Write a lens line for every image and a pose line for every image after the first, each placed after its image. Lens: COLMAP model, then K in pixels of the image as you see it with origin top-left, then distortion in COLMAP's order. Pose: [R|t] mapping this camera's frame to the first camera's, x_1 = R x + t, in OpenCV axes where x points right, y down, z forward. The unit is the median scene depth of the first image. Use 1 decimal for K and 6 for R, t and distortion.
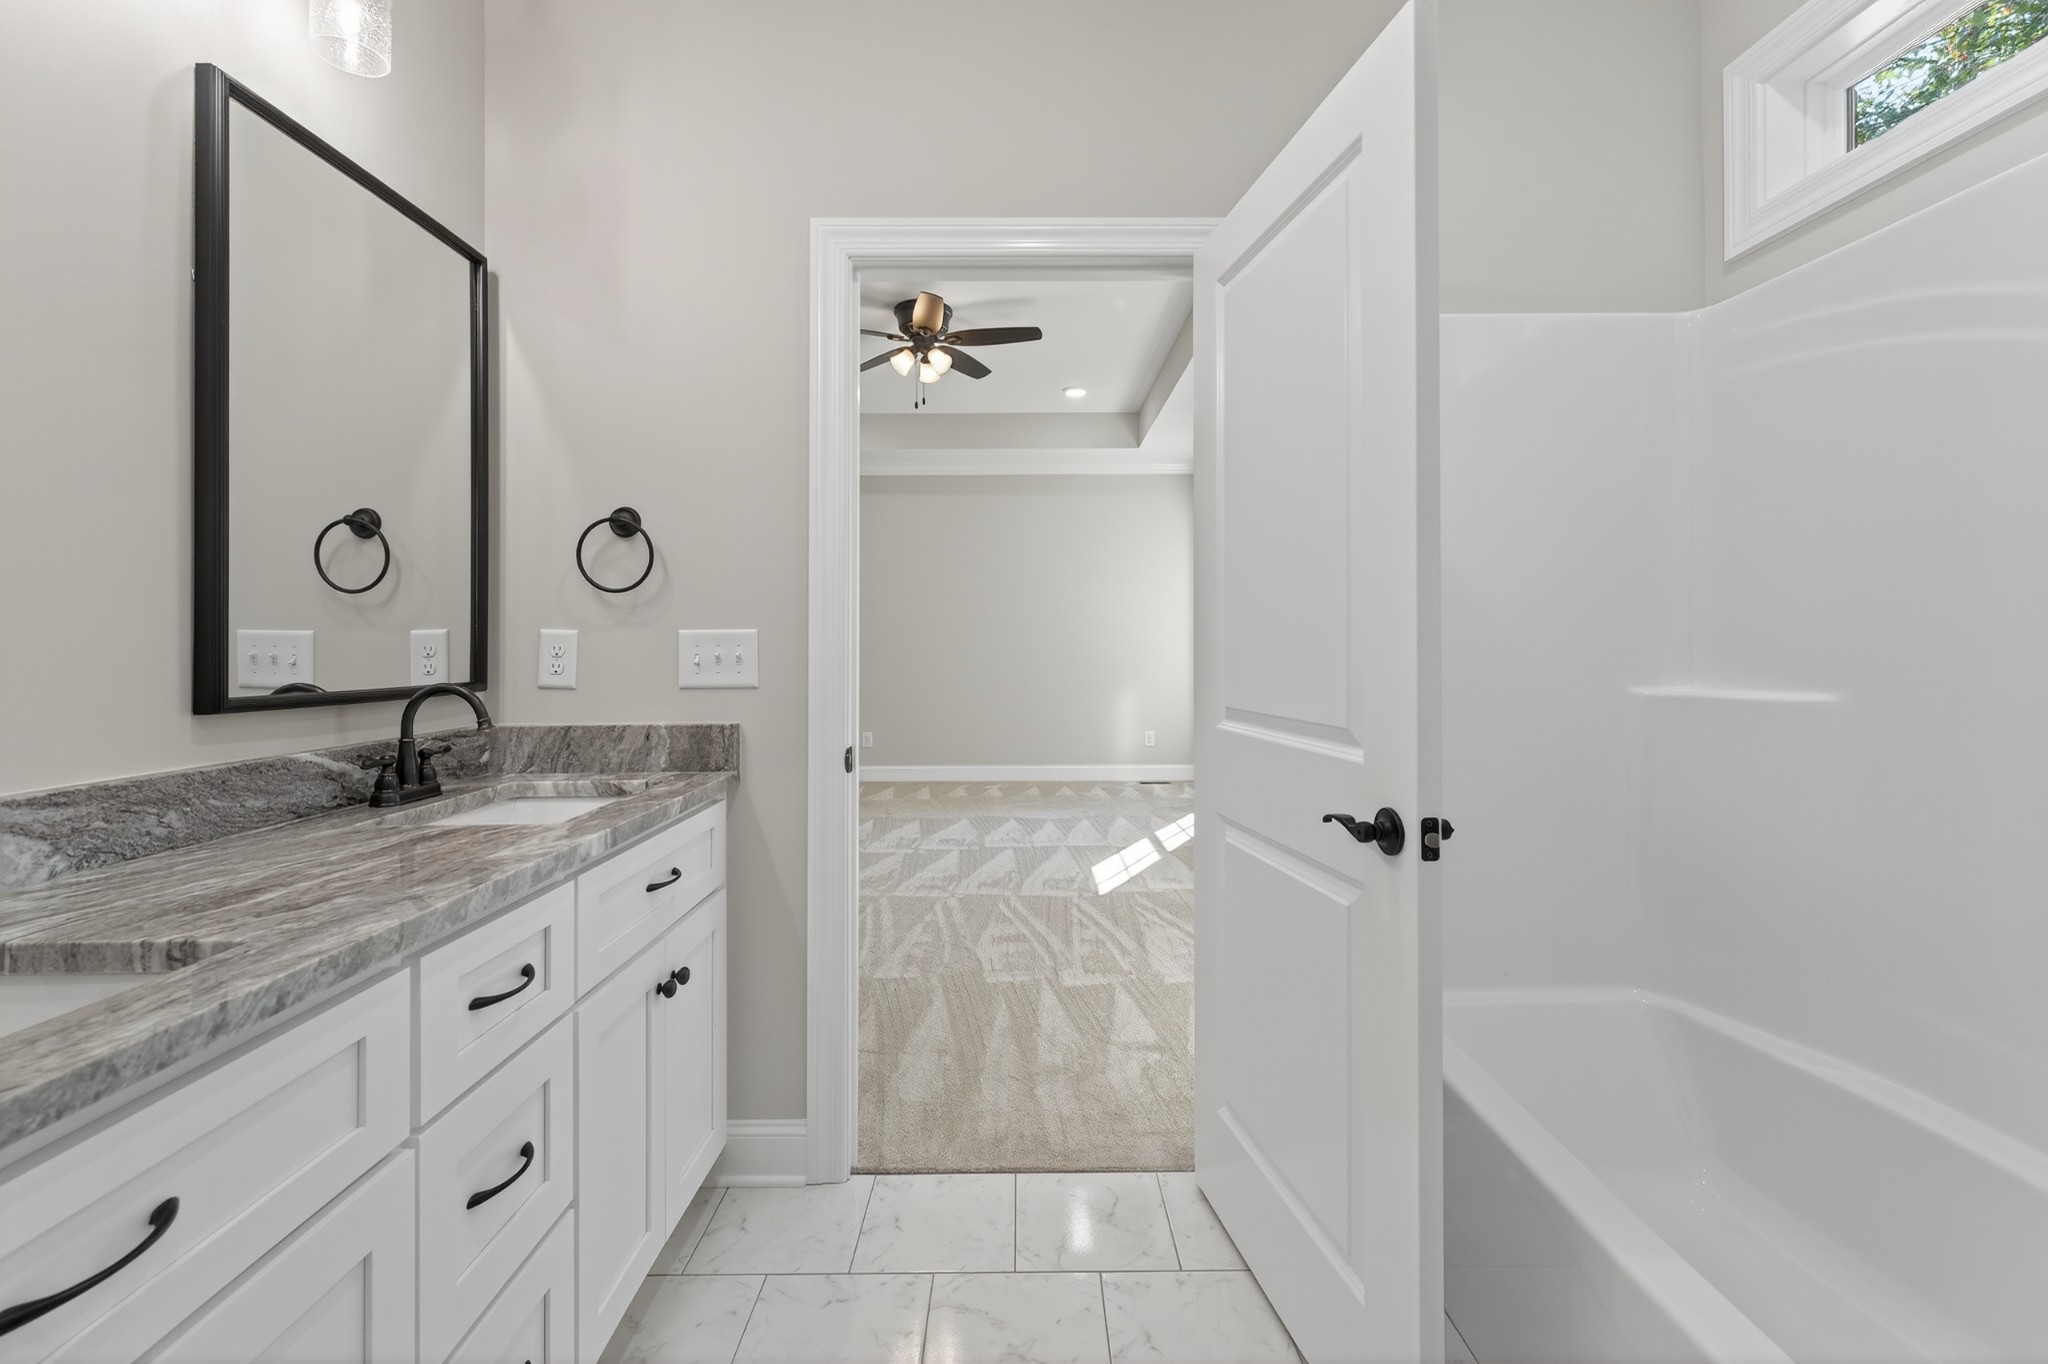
lens RADIAL K [[896.2, 0, 1022.6], [0, 896.2, 648.5], [0, 0, 1]] dist [0.003346, 0.000542]
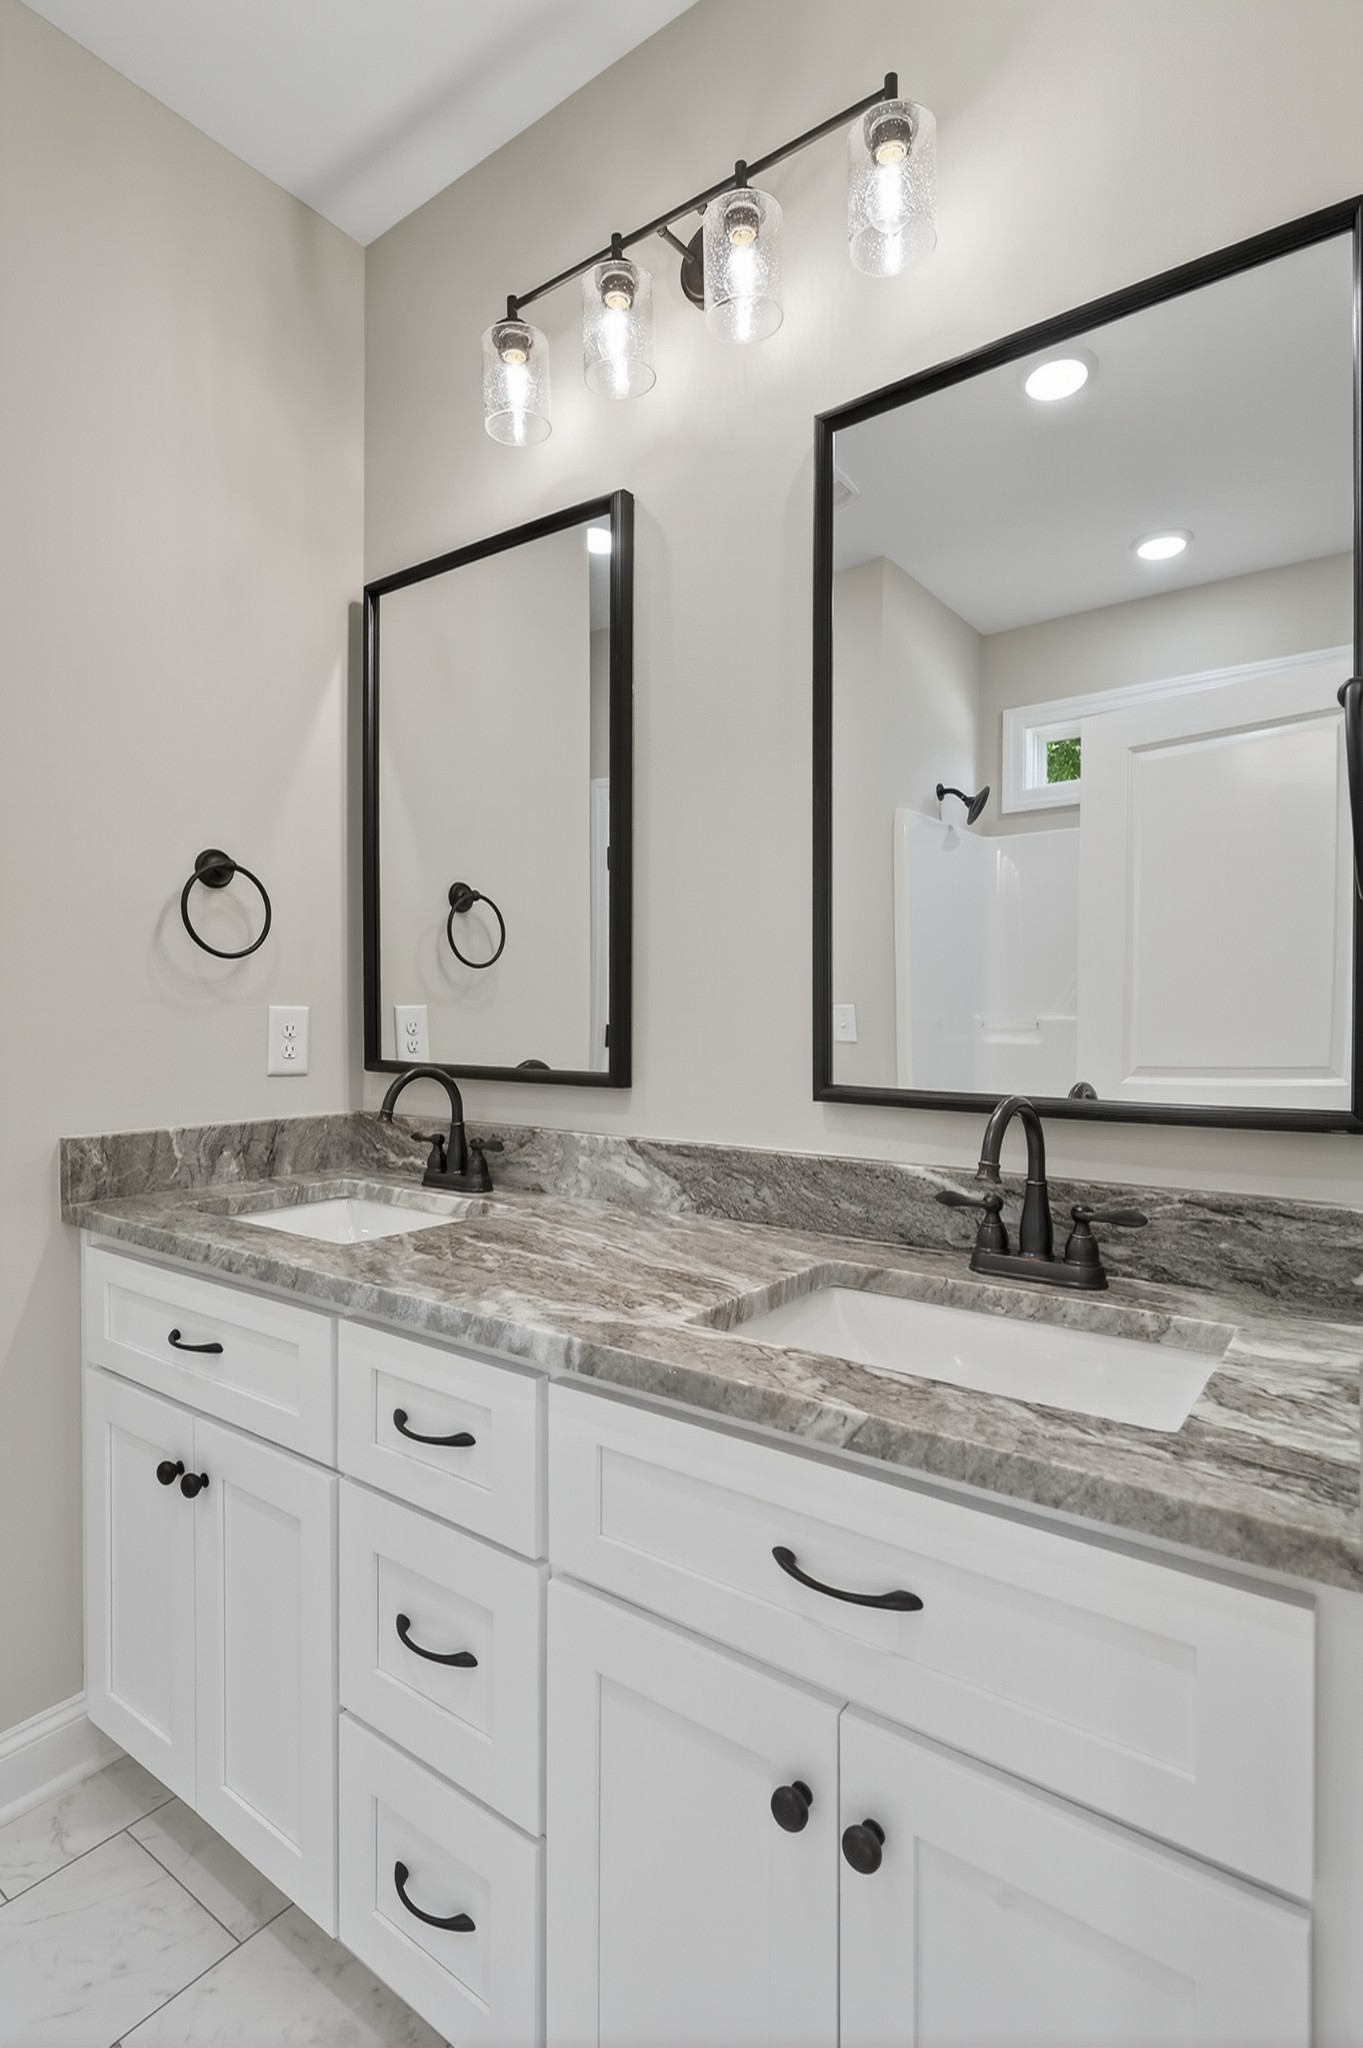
lens RADIAL K [[1014.7, 0, 680.1], [0, 1014.7, 1022.7], [0, 0, 1]] dist [0.010587, -0.011560]
pose [[-0.601862, 0.009800, -0.798540, 0.032865], [-0.002107, 0.999902, 0.013859, -0.016888], [0.798597, 0.010024, -0.601782, 1.031662]]
